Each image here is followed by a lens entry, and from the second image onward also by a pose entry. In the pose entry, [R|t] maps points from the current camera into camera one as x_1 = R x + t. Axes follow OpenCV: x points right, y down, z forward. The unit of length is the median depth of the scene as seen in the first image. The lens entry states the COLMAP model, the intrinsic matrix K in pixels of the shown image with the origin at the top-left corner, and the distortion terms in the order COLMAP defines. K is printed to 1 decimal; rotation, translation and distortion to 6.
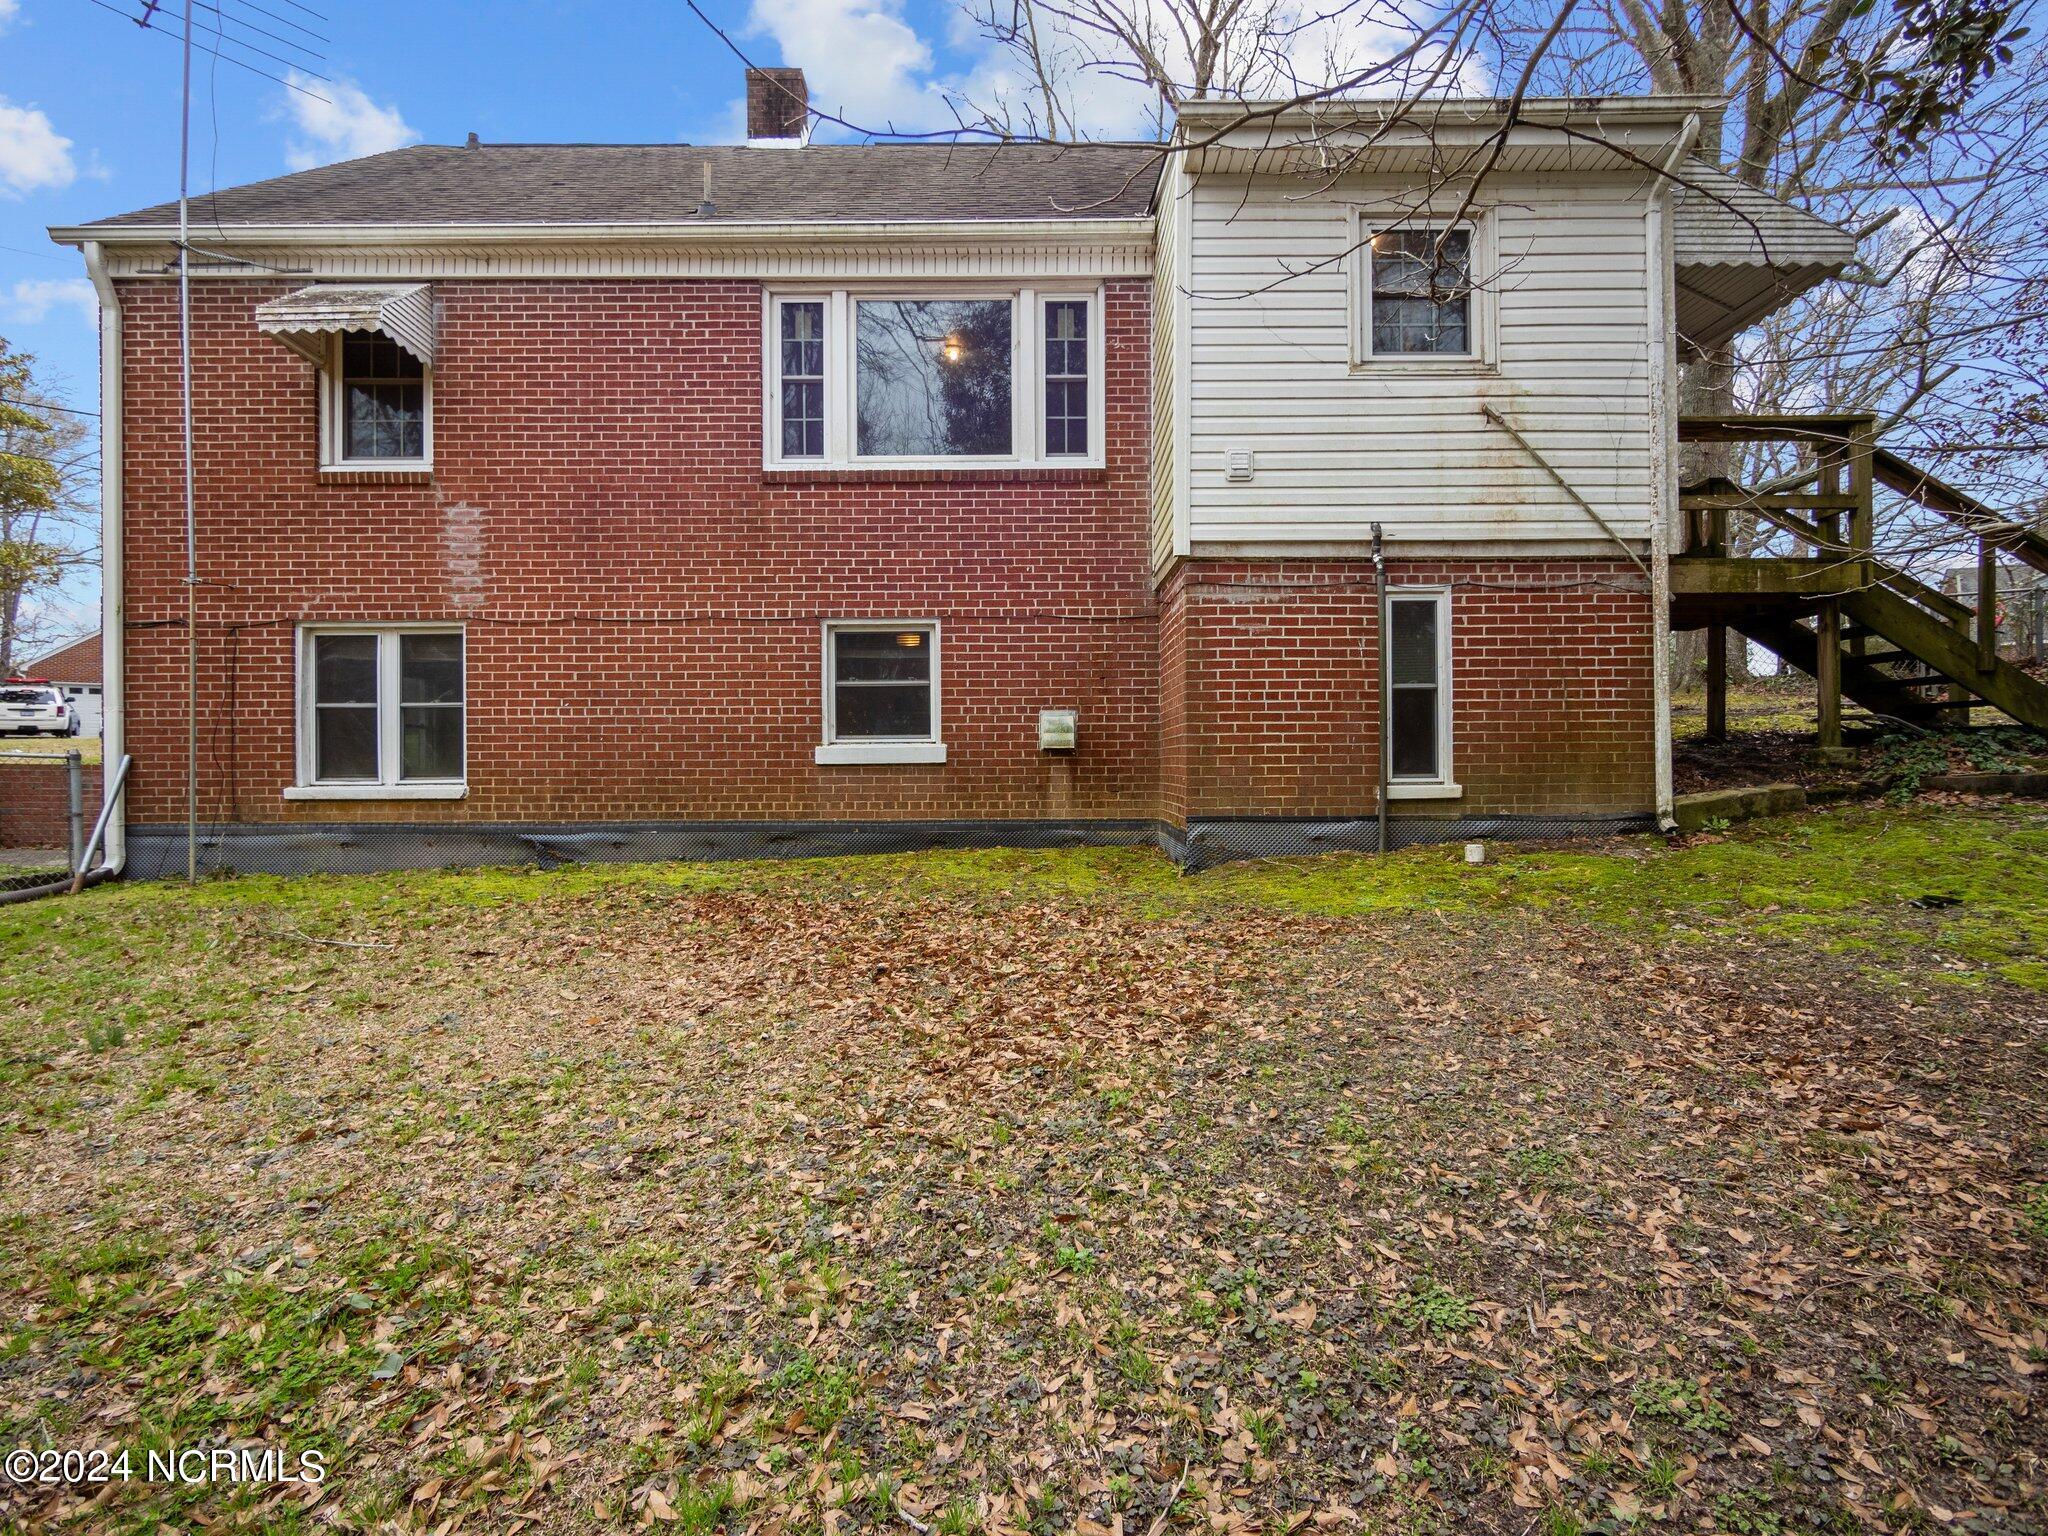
lens RADIAL K [[1108.4, 0, 1210.4], [0, 1108.4, 769.3], [0, 0, 1]] dist [0.002184, 0.000268]
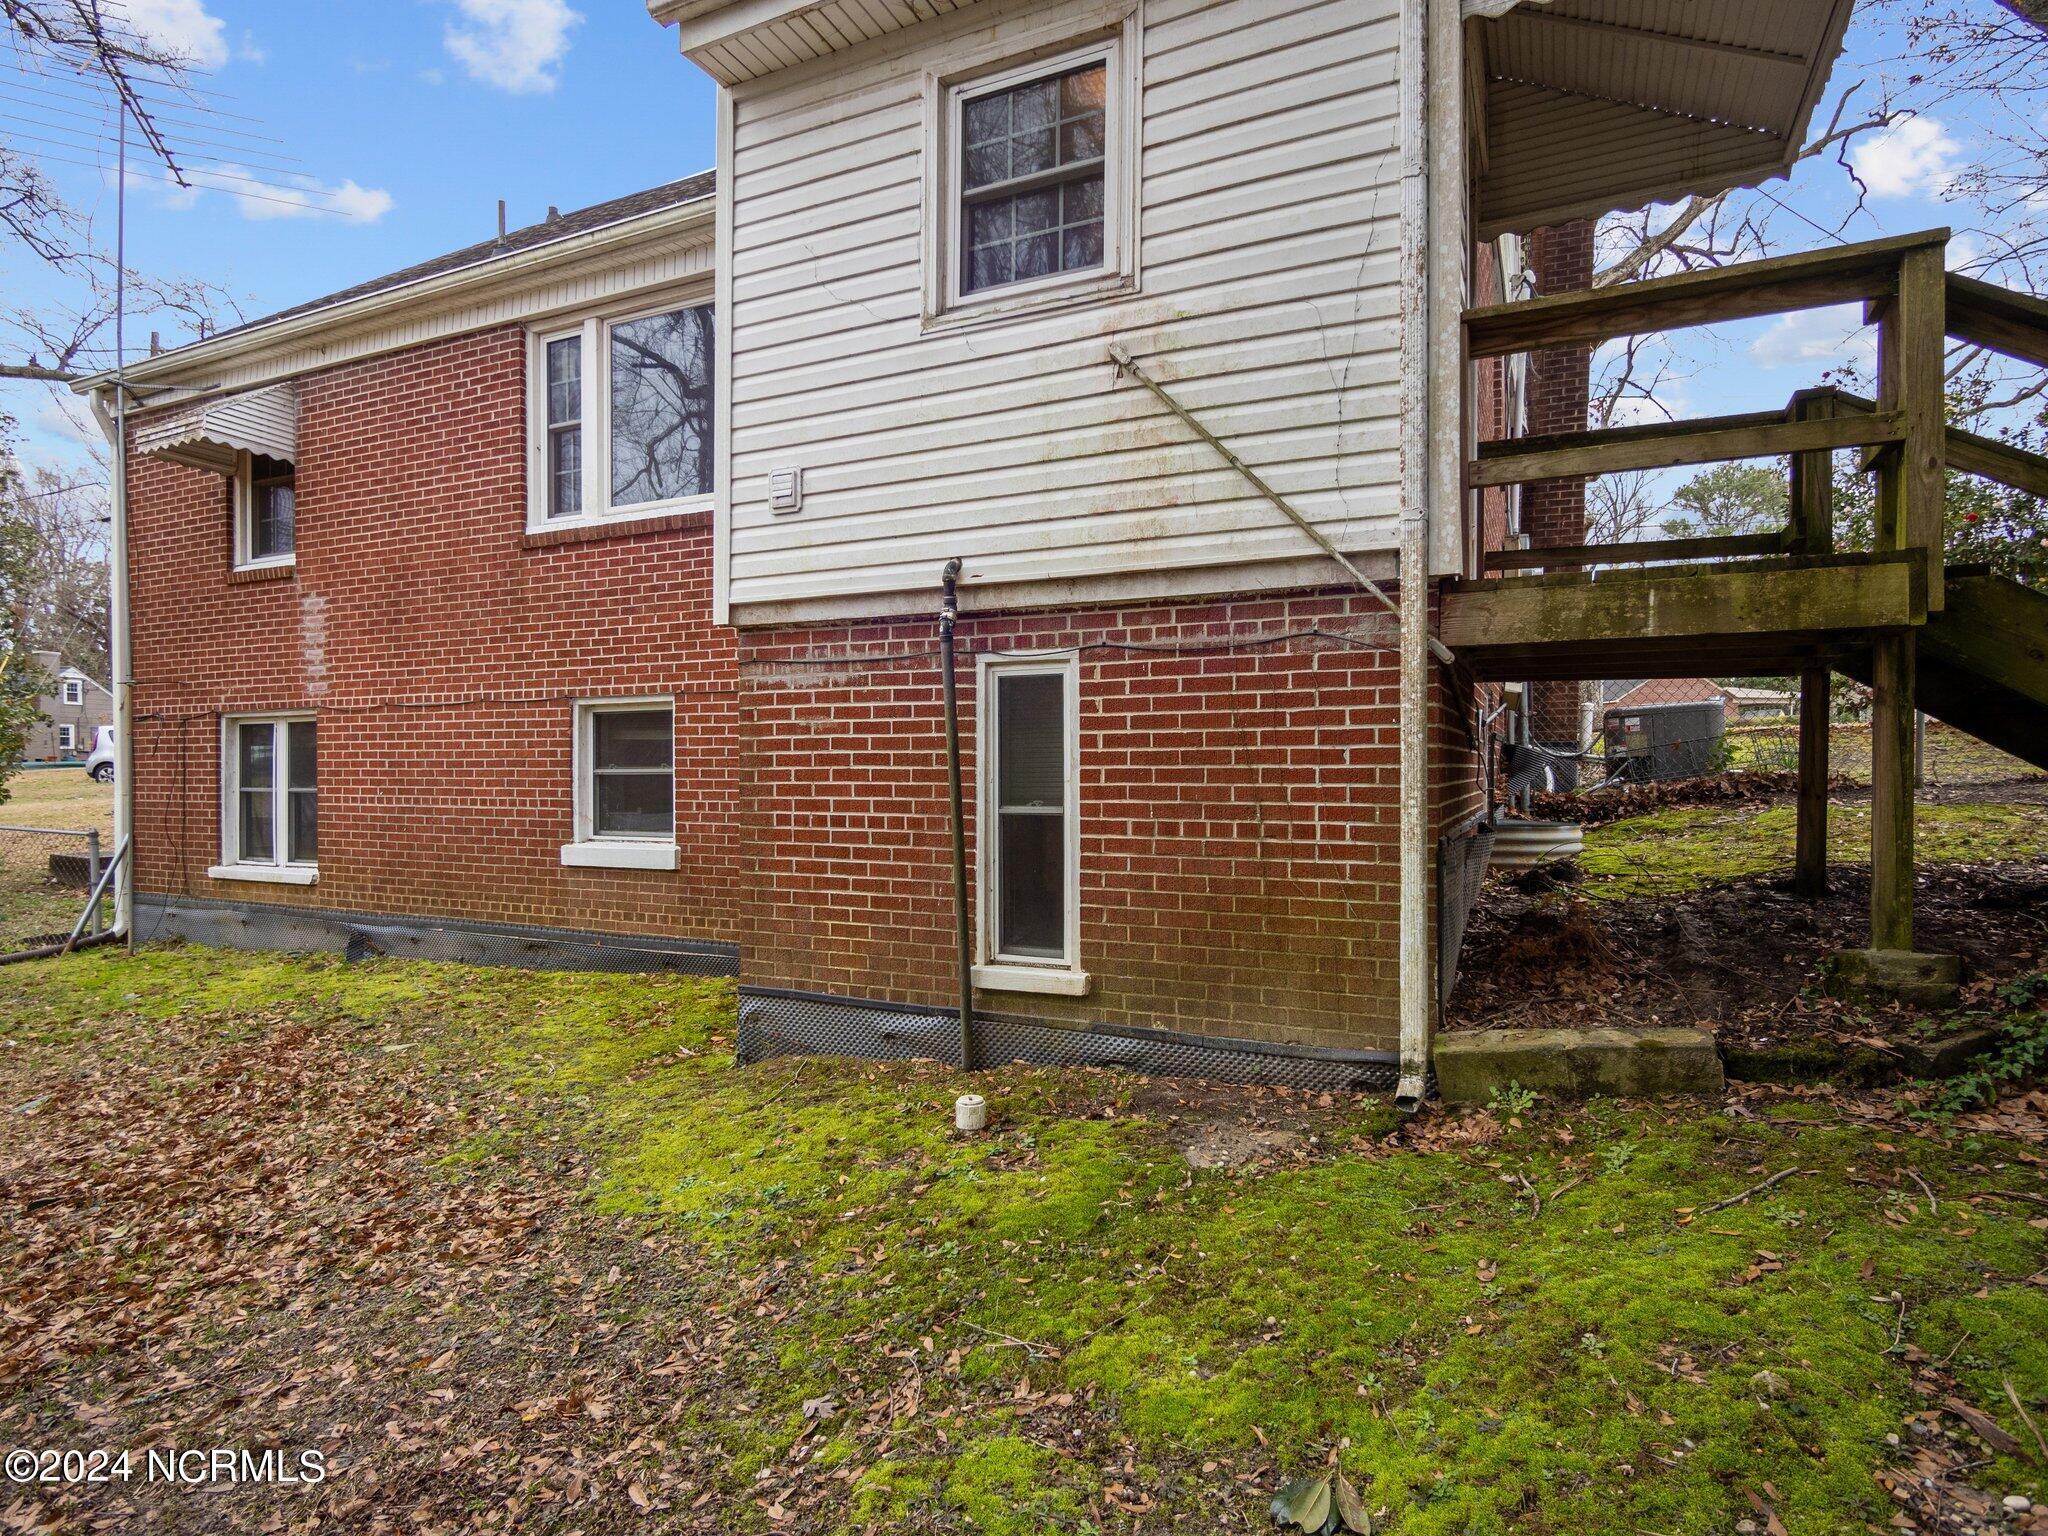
lens RADIAL K [[1242.5, 0, 957.4], [0, 1242.5, 802.2], [0, 0, 1]] dist [0.003294, 0.000251]
pose [[0.874541, 0.016697, -0.484663, 0.493390], [-0.011237, 0.999836, 0.014168, -0.089982], [0.484821, -0.006944, 0.874586, 0.363806]]
